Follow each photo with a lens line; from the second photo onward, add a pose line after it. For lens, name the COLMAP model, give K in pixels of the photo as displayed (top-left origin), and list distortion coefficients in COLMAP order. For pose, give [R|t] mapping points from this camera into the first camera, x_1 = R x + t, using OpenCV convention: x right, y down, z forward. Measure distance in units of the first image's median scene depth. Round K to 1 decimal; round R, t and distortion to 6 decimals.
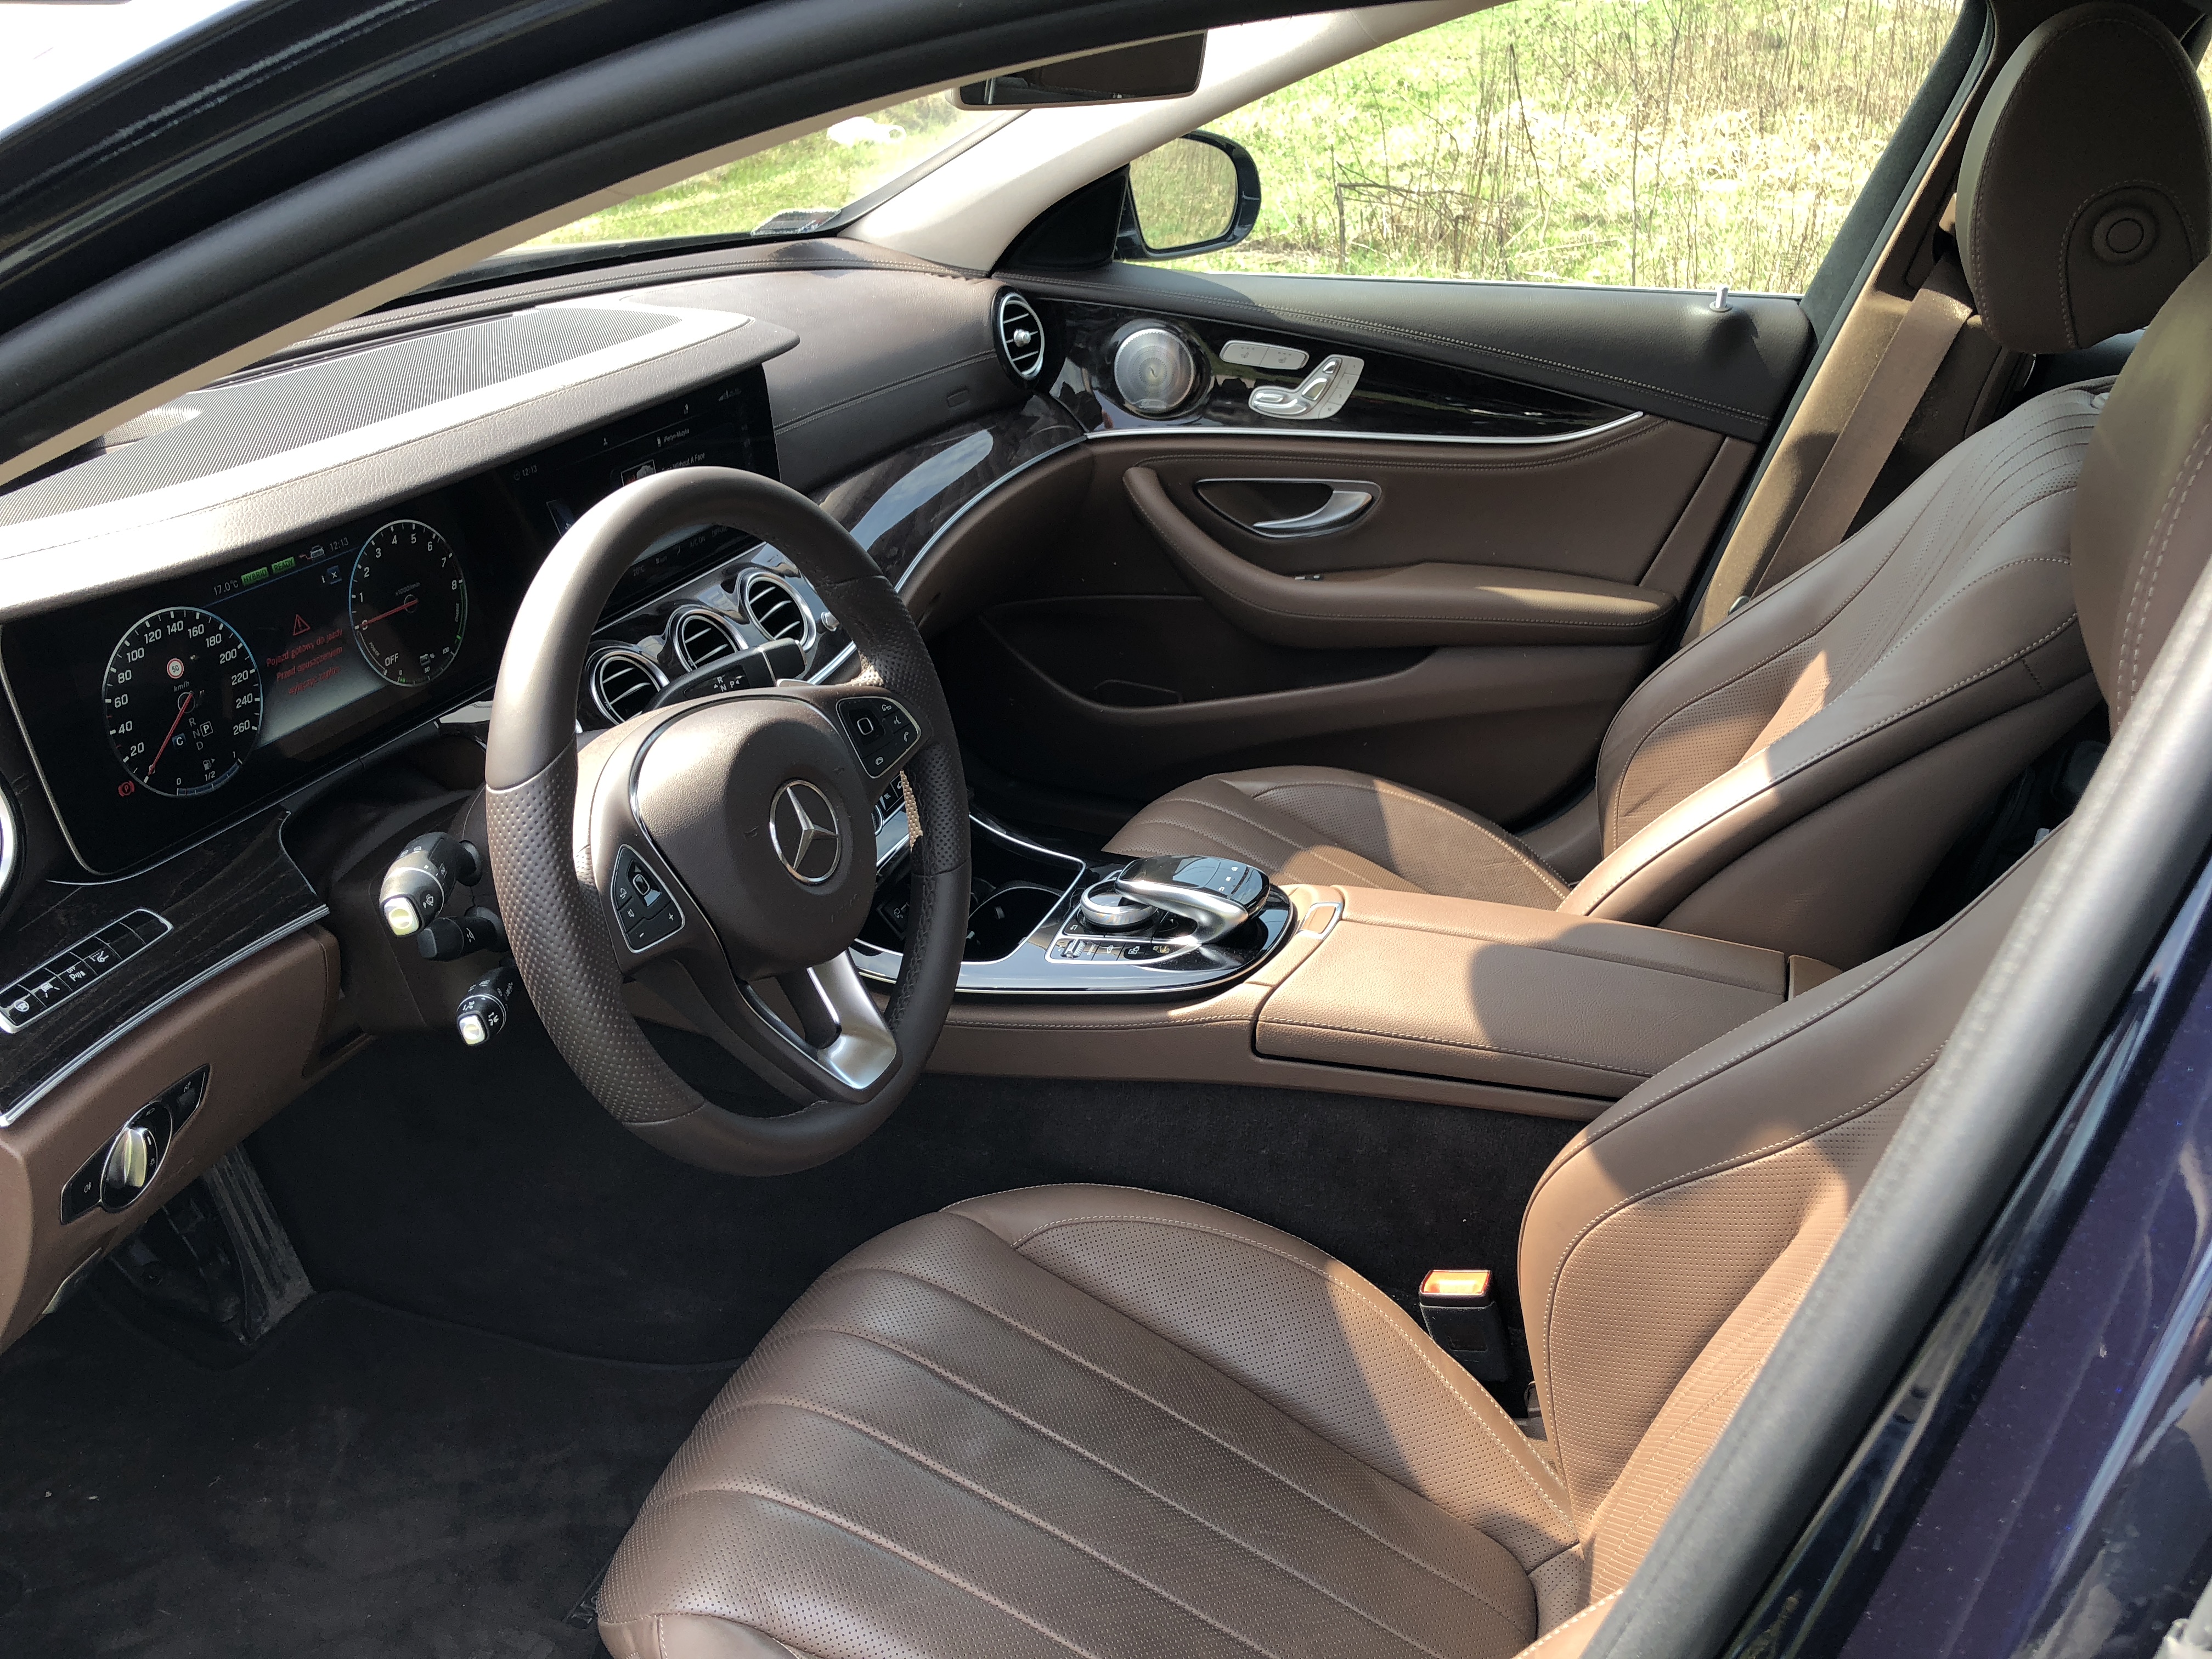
lens RADIAL K [[1823.5, 0, 1106.0], [0, 1823.5, 829.5], [0, 0, 1]] dist [0.012247, 0.002760]
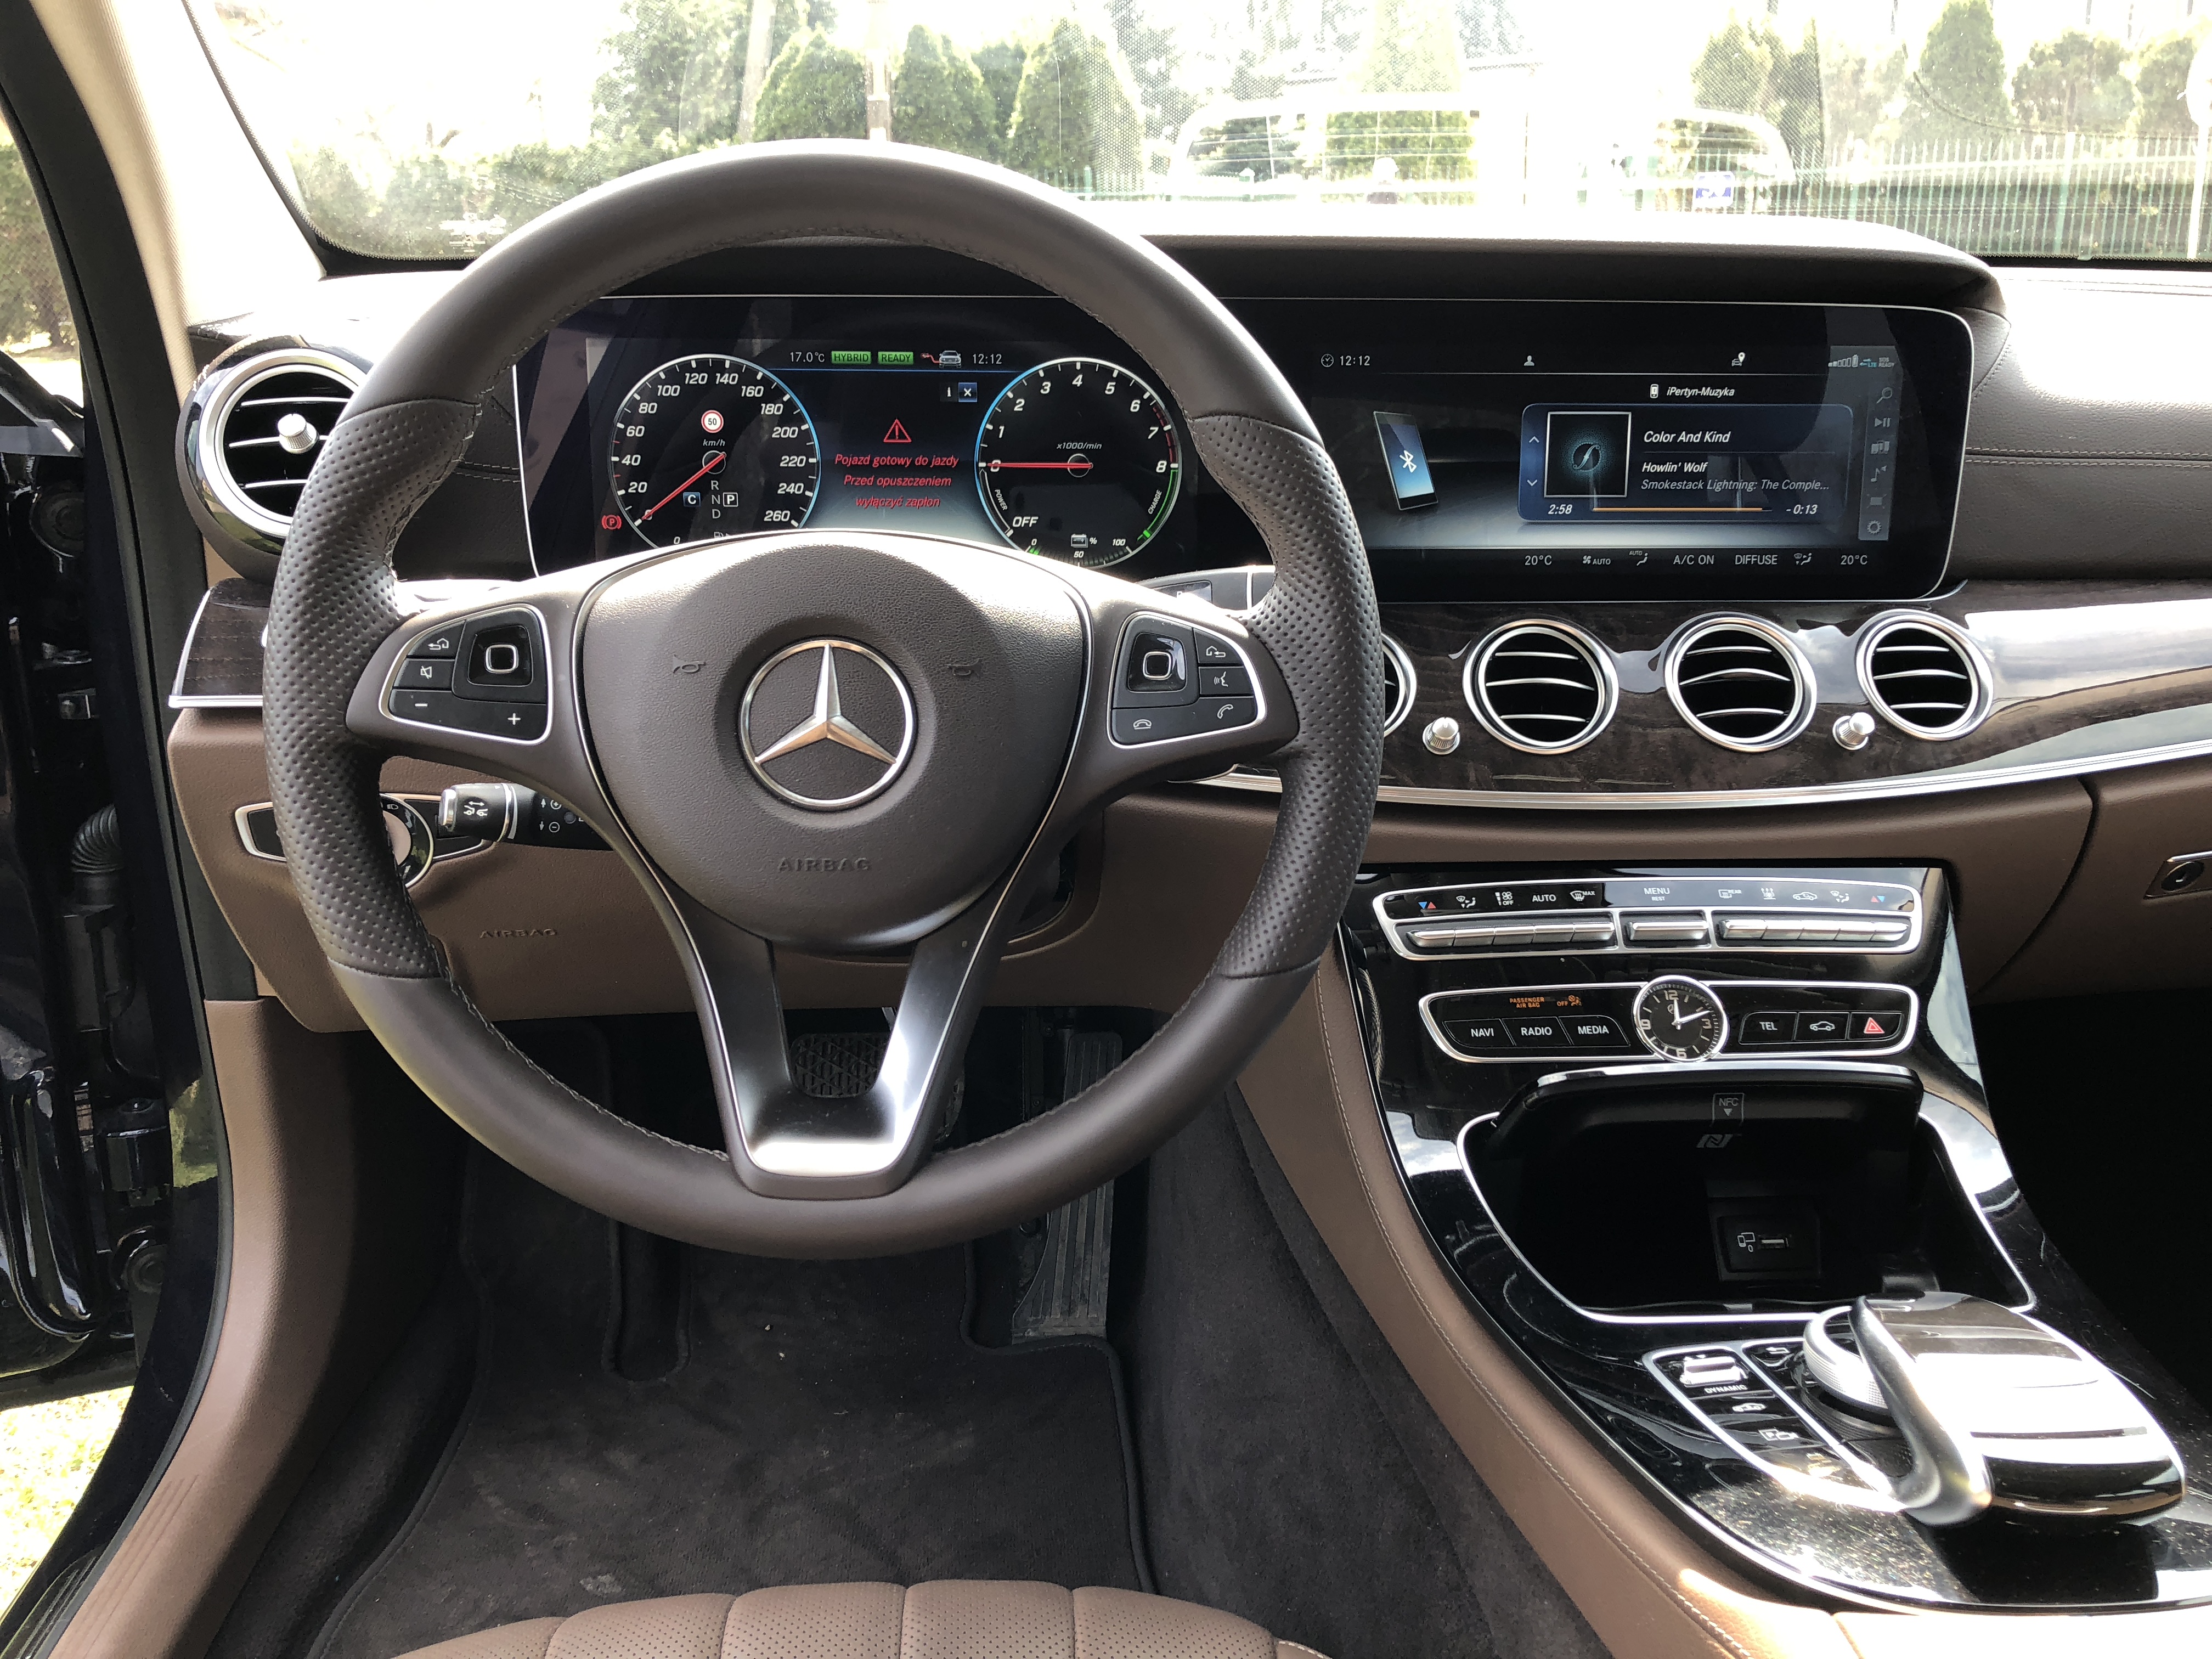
lens RADIAL K [[1823.5, 0, 1106.0], [0, 1823.5, 829.5], [0, 0, 1]] dist [0.012247, 0.002760]
pose [[0.386283, 0.246774, -0.888756, 0.326693], [-0.404871, 0.911125, 0.077015, -0.039549], [0.828773, 0.330082, 0.451864, 0.620379]]
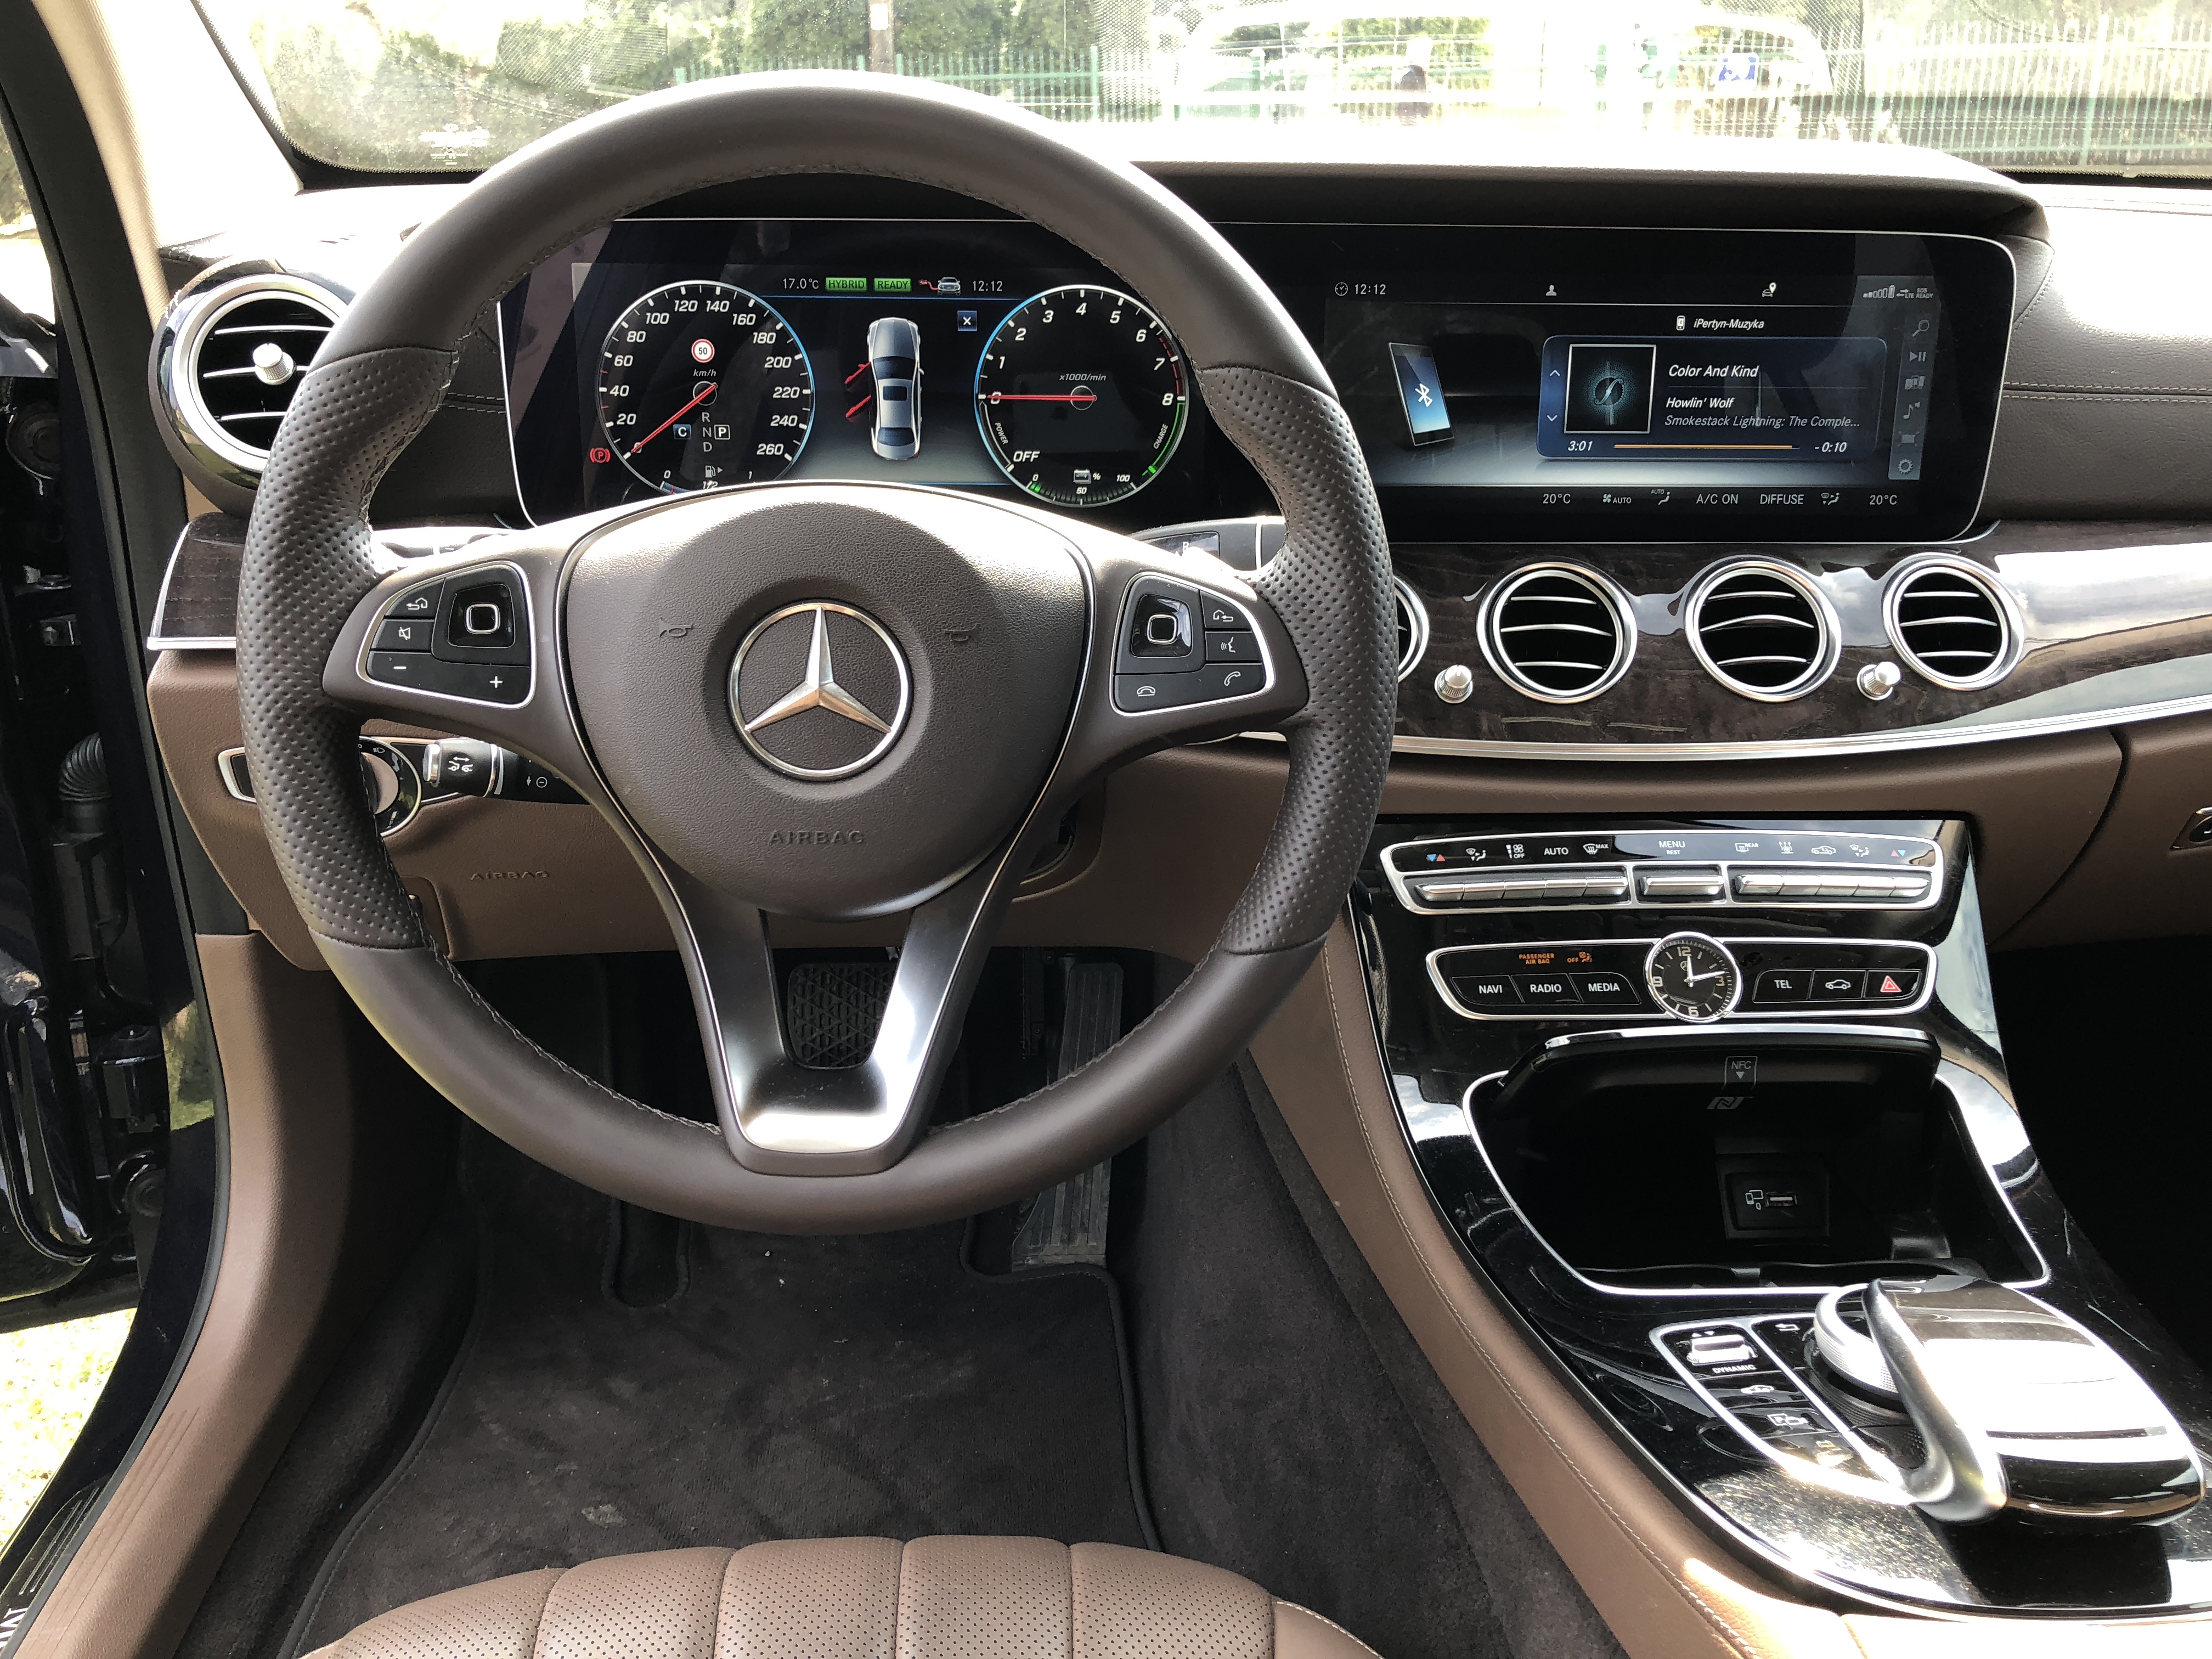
lens RADIAL K [[1823.8, 0, 1098.8], [0, 1823.8, 824.2], [0, 0, 1]] dist [0.007036, 0.013524]
pose [[0.380026, 0.299343, -0.875200, 0.307416], [-0.409266, 0.902944, 0.131122, -0.057271], [0.829507, 0.308360, 0.465653, 0.620875]]
